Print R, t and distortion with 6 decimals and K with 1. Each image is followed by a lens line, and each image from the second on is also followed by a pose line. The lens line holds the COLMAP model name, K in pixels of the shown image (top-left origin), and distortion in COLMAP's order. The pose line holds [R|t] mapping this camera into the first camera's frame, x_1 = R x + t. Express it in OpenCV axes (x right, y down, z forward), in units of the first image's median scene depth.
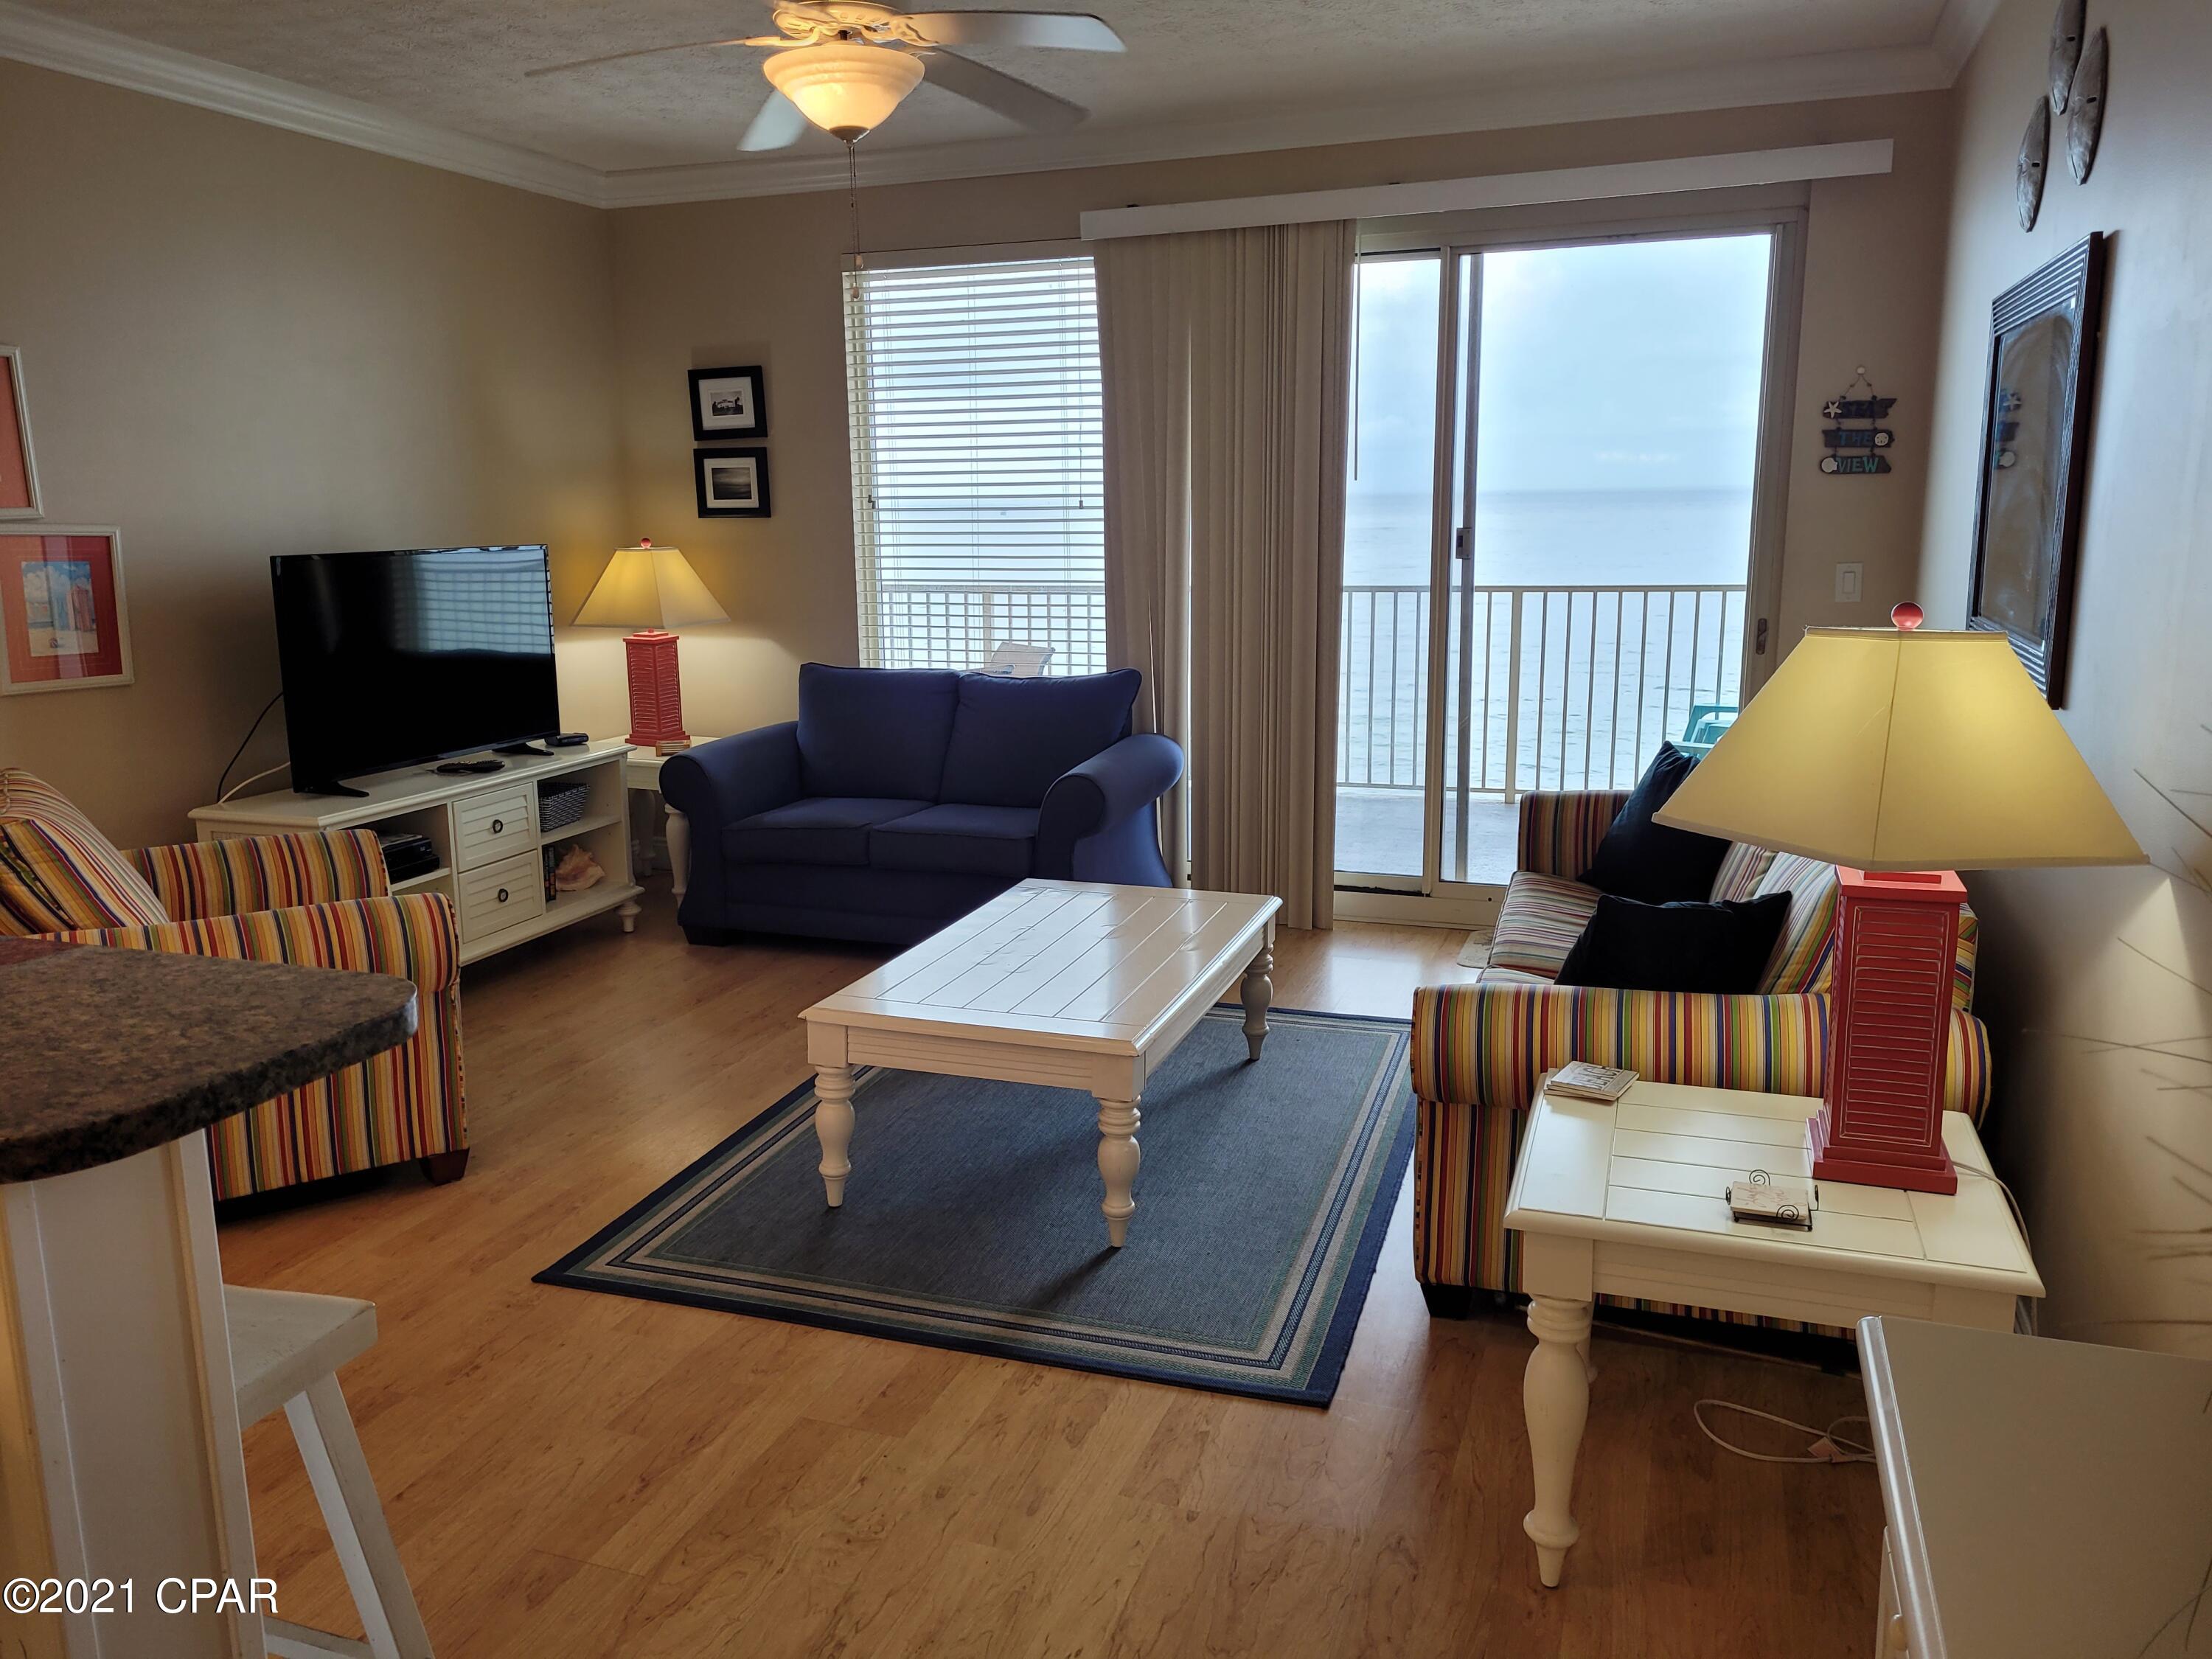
lens RADIAL K [[1663.4, 0, 1098.4], [0, 1663.4, 822.5], [0, 0, 1]] dist [0.041287, -0.021992]
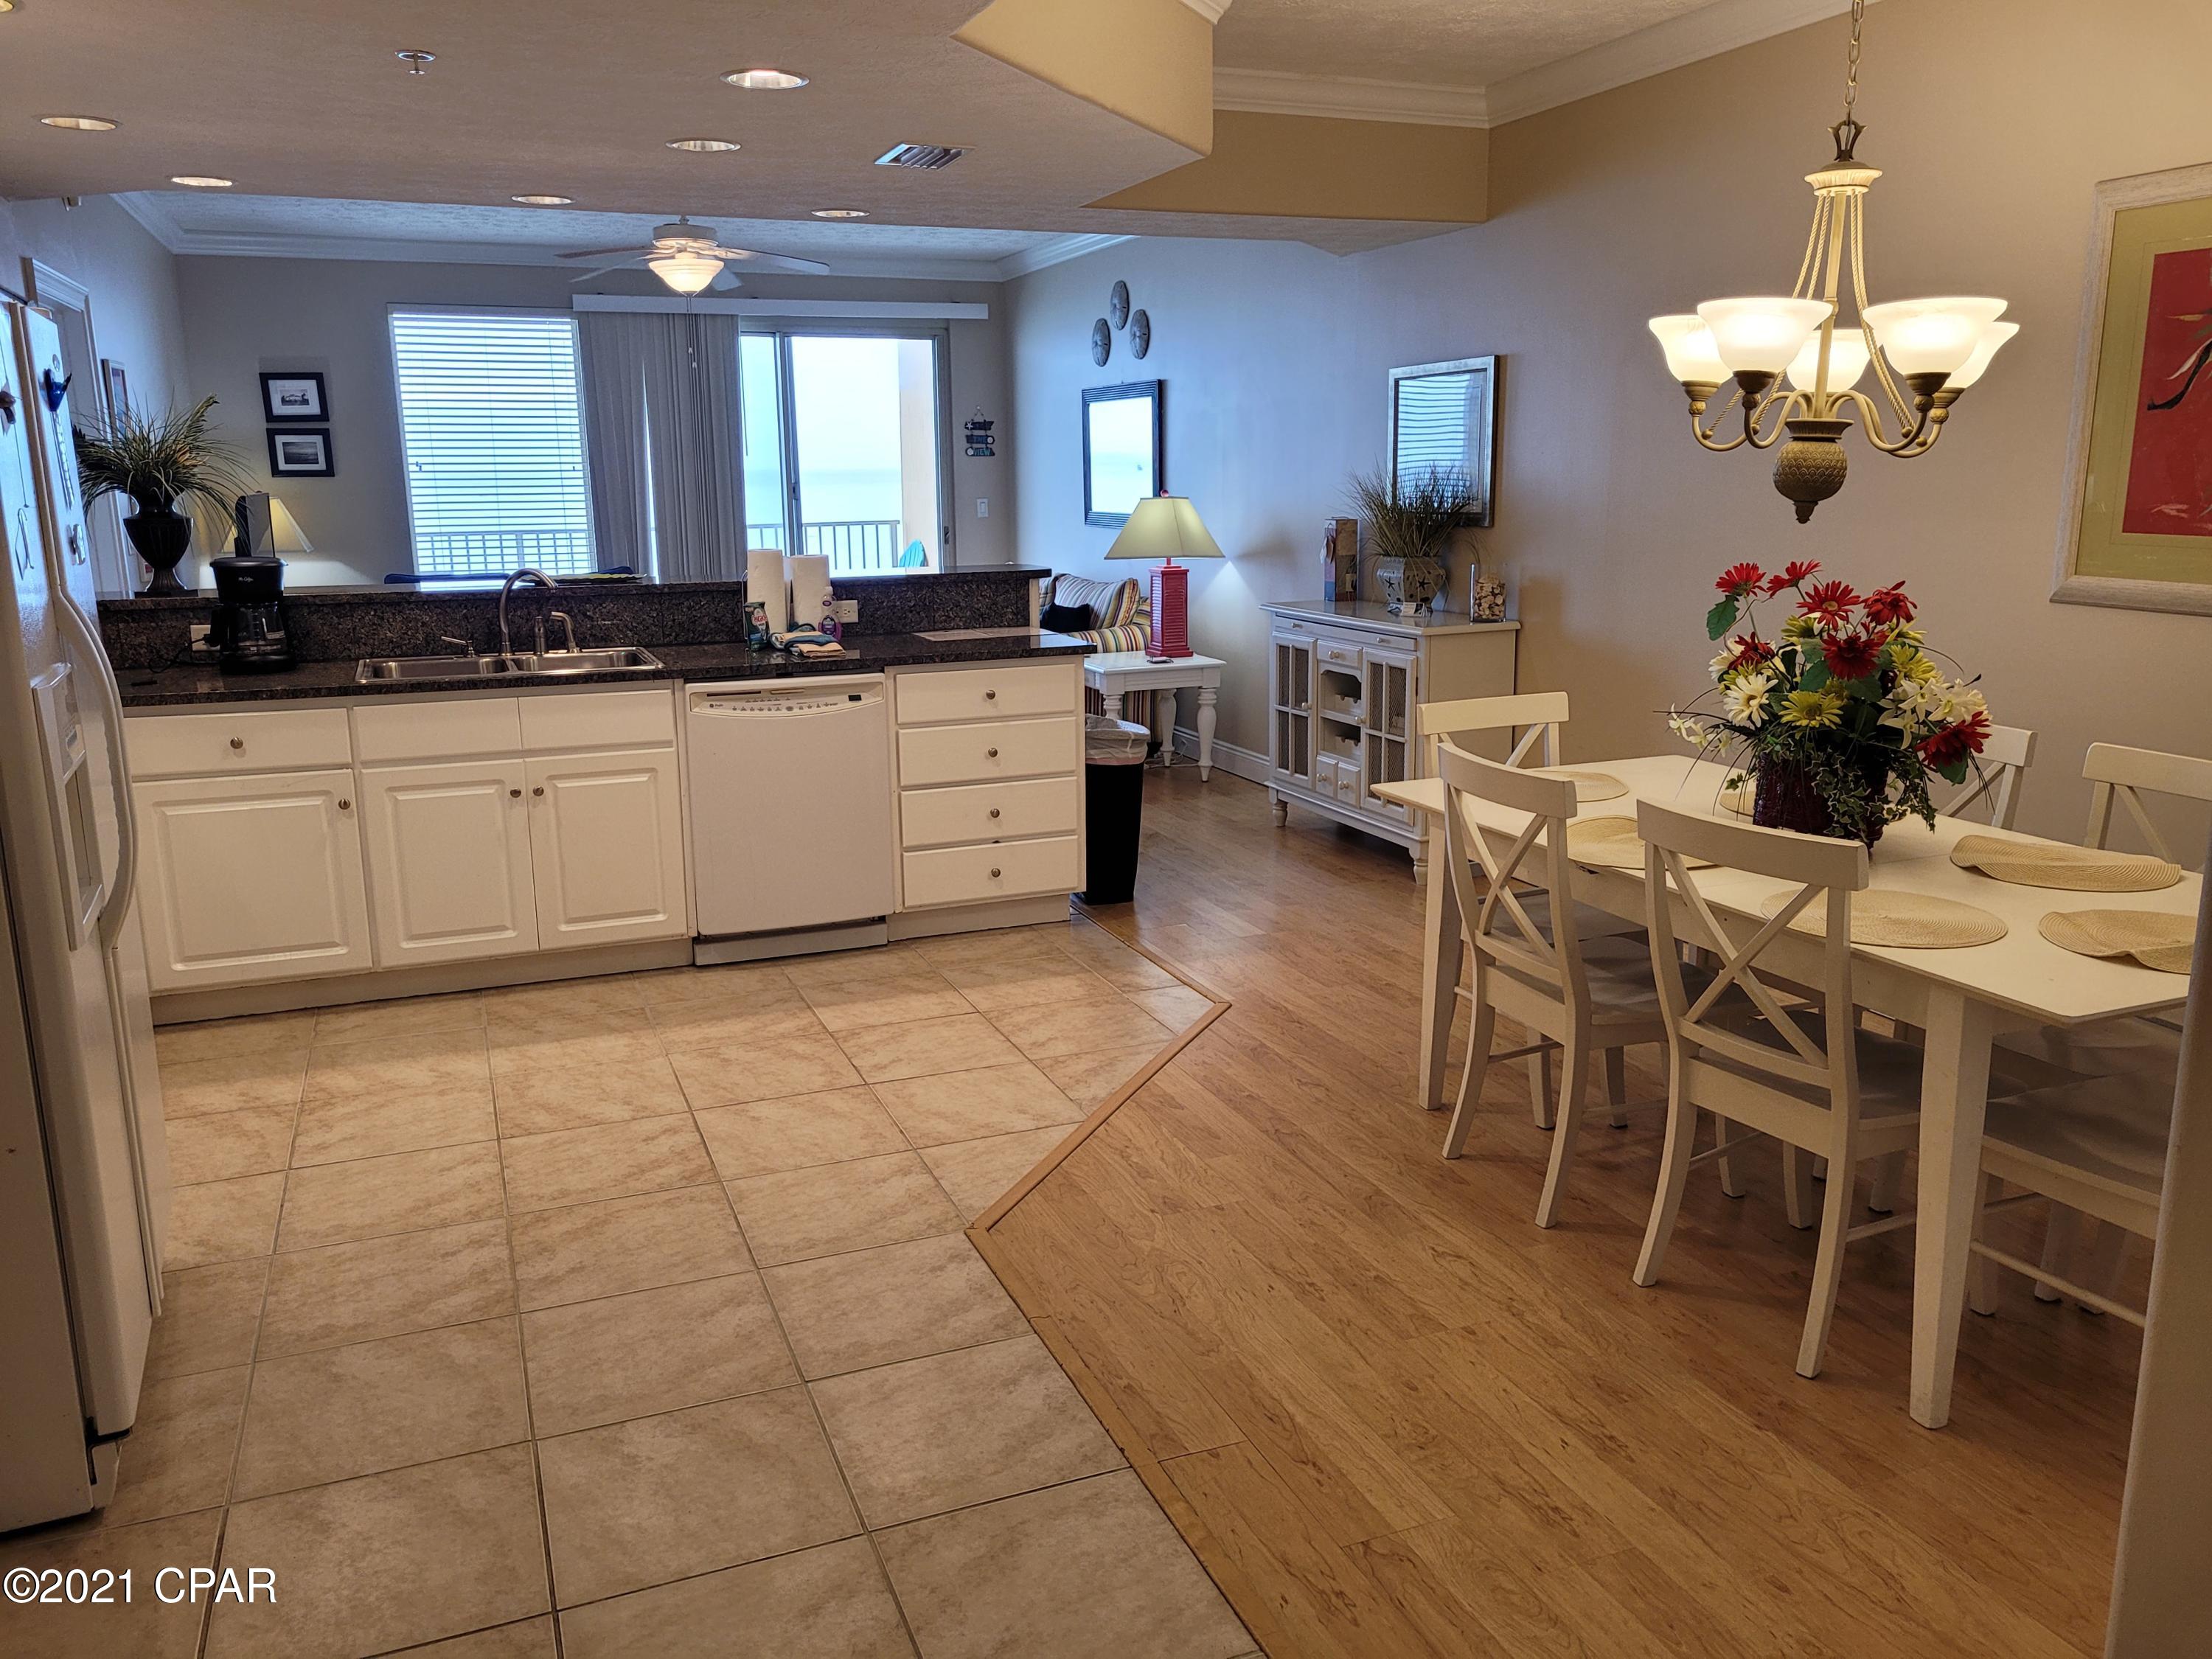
lens RADIAL K [[1663.4, 0, 1104.0], [0, 1663.4, 827.6], [0, 0, 1]] dist [0.041287, -0.021992]
pose [[0.734013, -0.136524, 0.665271, -0.734133], [0.135388, 0.989339, 0.053651, 0.135019], [-0.665503, 0.050689, 0.744672, -0.532787]]
